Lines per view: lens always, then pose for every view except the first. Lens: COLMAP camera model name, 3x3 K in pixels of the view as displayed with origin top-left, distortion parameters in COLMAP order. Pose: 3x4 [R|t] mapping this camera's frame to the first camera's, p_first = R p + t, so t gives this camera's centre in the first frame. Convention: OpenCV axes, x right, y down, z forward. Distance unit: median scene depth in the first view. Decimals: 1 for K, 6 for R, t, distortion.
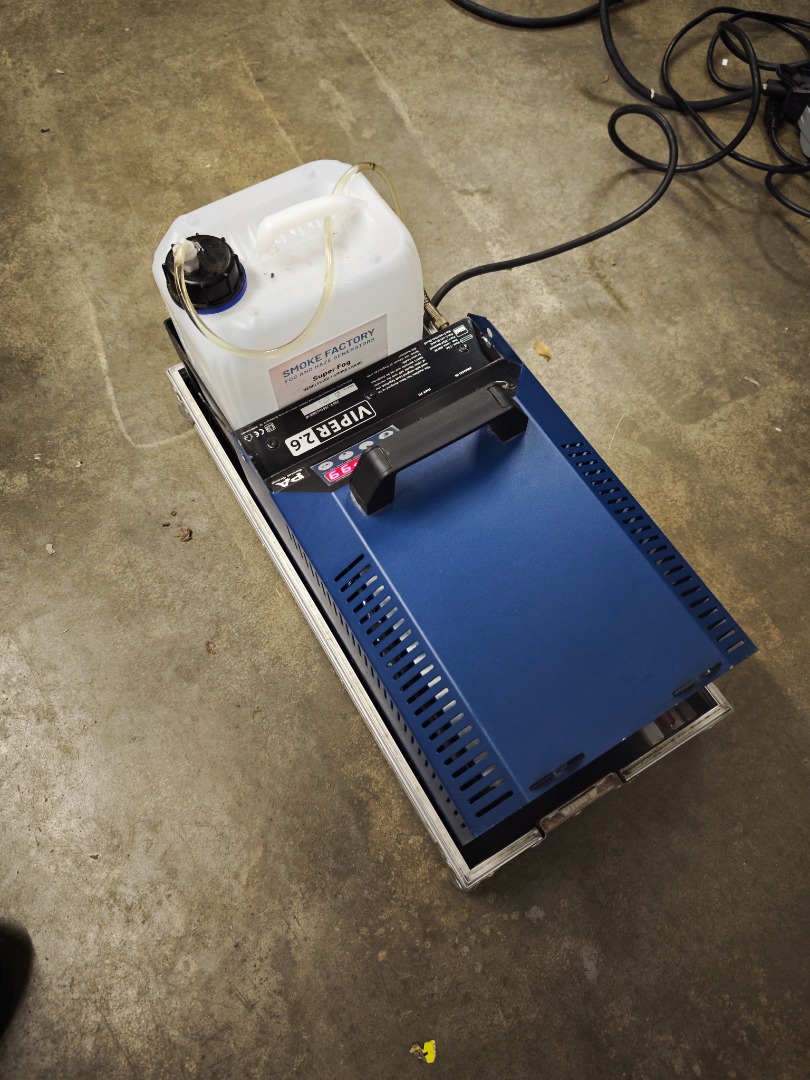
lens RADIAL K [[701.4, 0, 403.7], [0, 701.4, 553.2], [0, 0, 1]] dist [-0.005253, 0.004523]
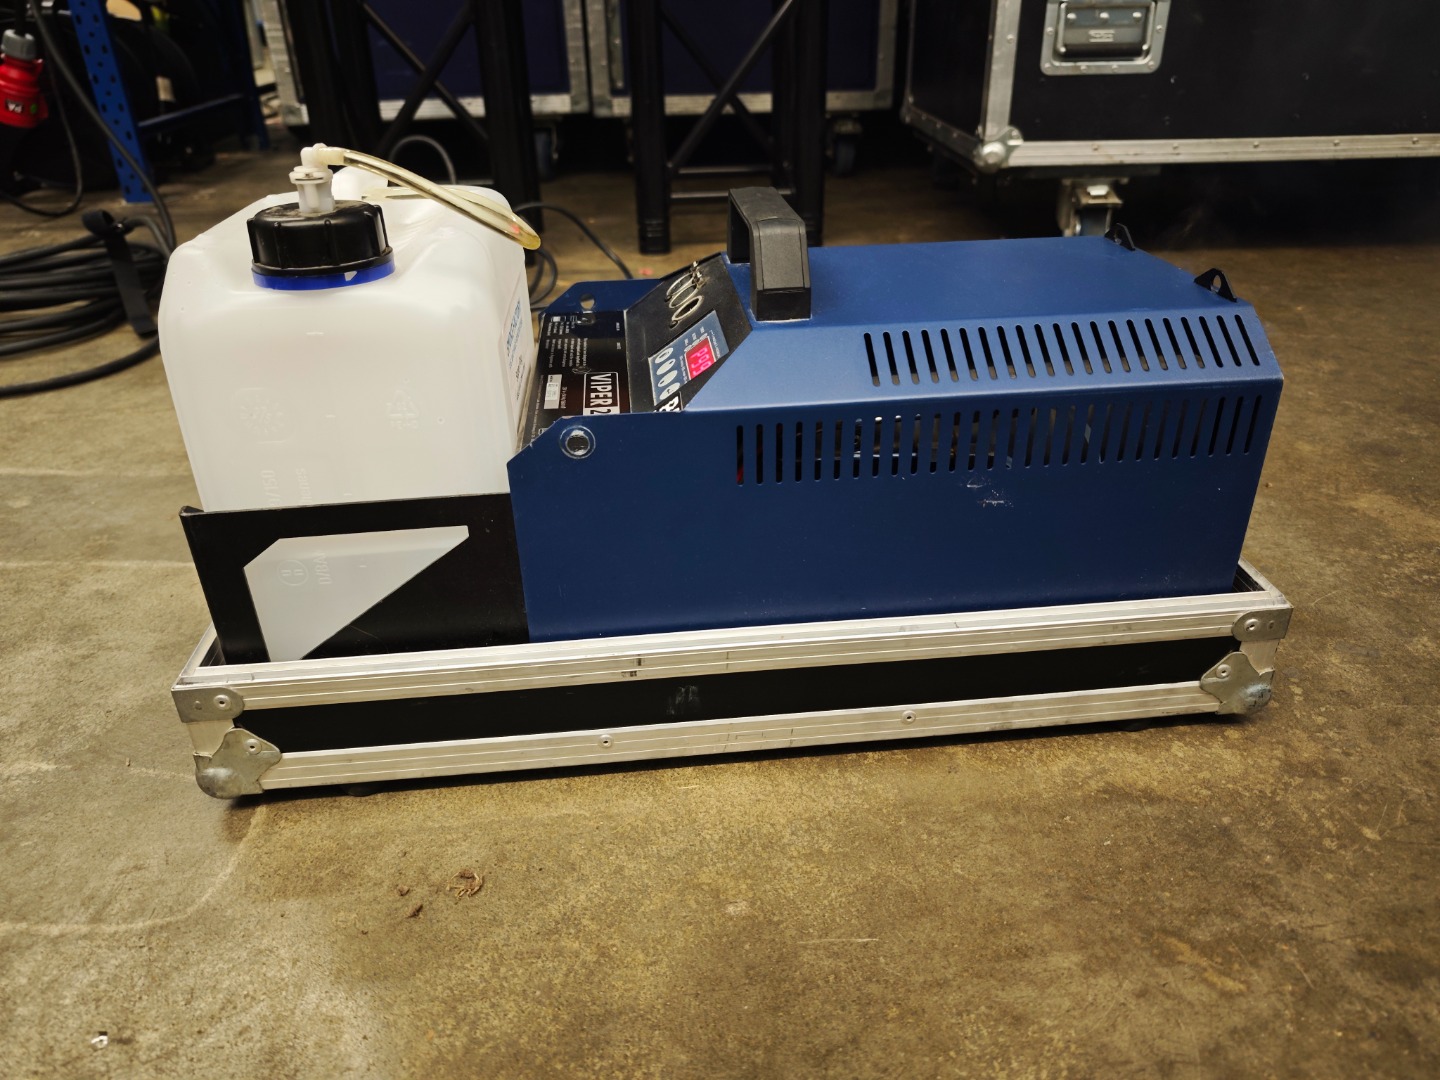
lens RADIAL K [[986.6, 0, 714.5], [0, 986.6, 552.8], [0, 0, 1]] dist [-0.047745, 0.052255]
pose [[0.436608, -0.459805, 0.773274, -0.775133], [0.835538, 0.525909, -0.159047, 0.116476], [-0.333541, 0.715541, 0.613801, 0.497311]]
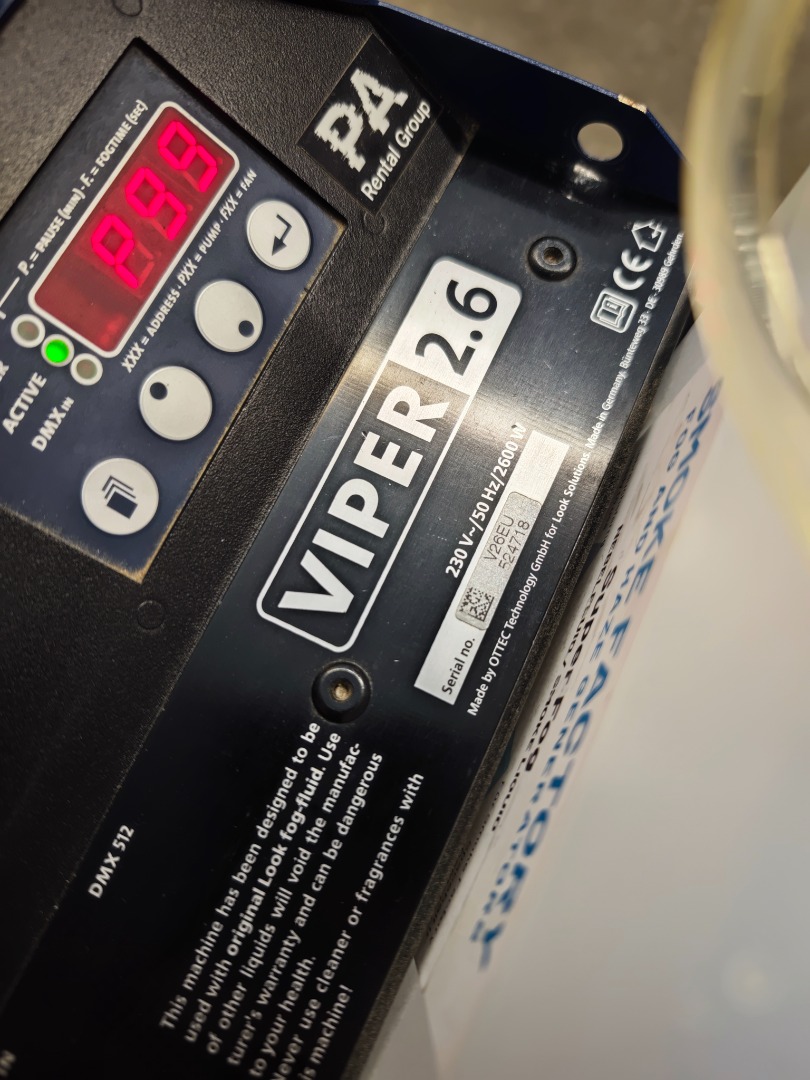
lens RADIAL K [[719.6, 0, 382.8], [0, 719.6, 566.0], [0, 0, 1]] dist [-0.002691, -0.104176]
pose [[-0.840764, 0.524477, -0.134309, -0.046957], [-0.502131, -0.662646, 0.555666, -0.314473], [0.202434, 0.534625, 0.820485, 0.796290]]
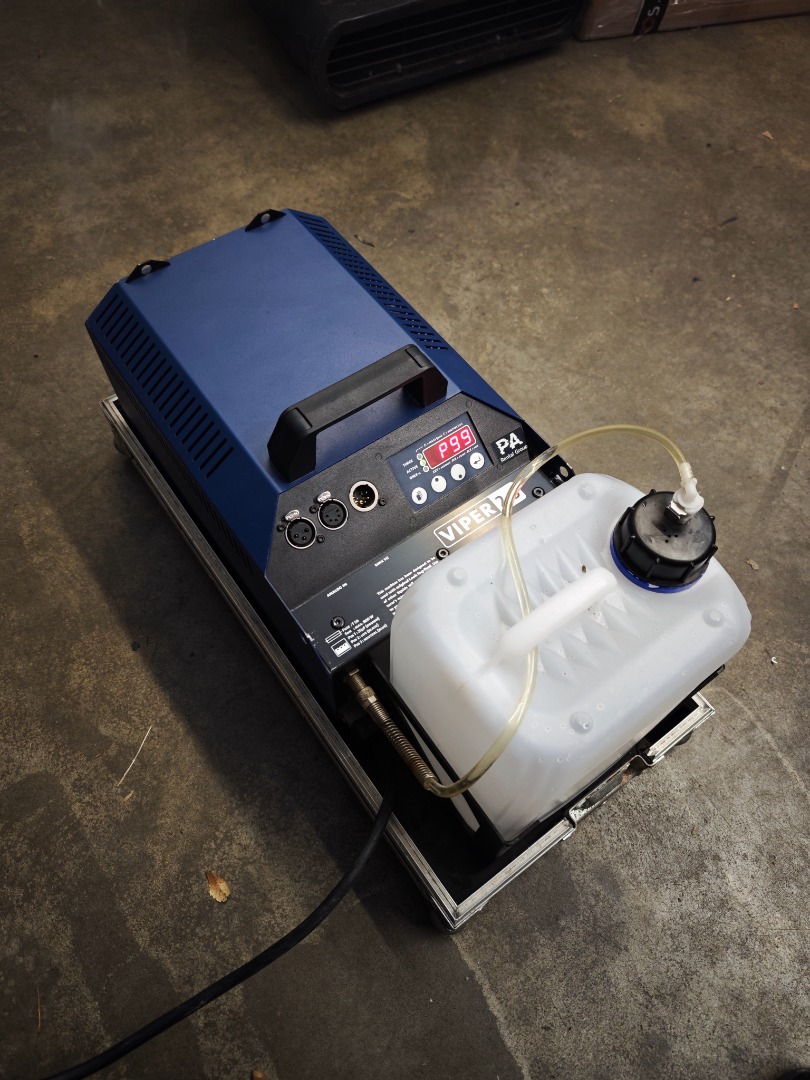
lens RADIAL K [[725.4, 0, 396.1], [0, 725.4, 574.7], [0, 0, 1]] dist [-0.003780, -0.002886]
pose [[-0.996414, 0.059494, -0.060164, 0.065491], [-0.084360, -0.643685, 0.760627, -0.902020], [0.006526, 0.762975, 0.646395, 0.425369]]
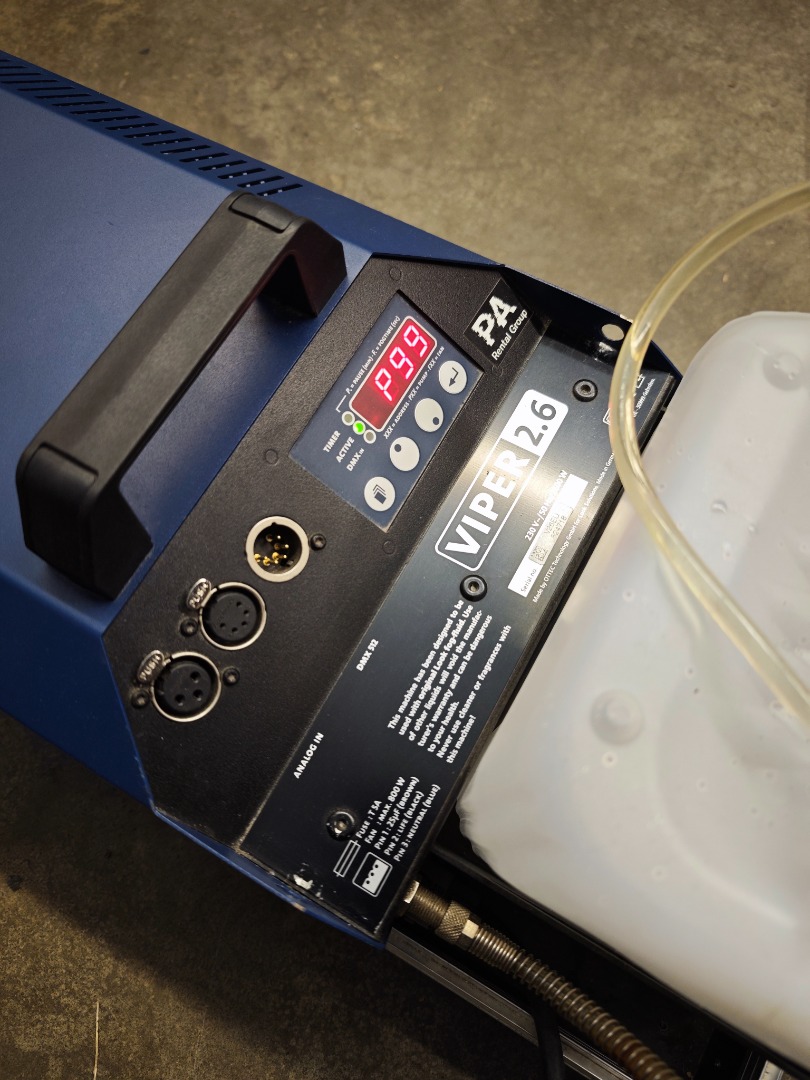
lens RADIAL K [[725.4, 0, 396.1], [0, 725.4, 574.7], [0, 0, 1]] dist [-0.003780, -0.002886]
pose [[-0.877083, 0.465852, -0.117077, 0.042097], [-0.426266, -0.642523, 0.636758, -0.472079], [0.221411, 0.608396, 0.762123, 0.630387]]
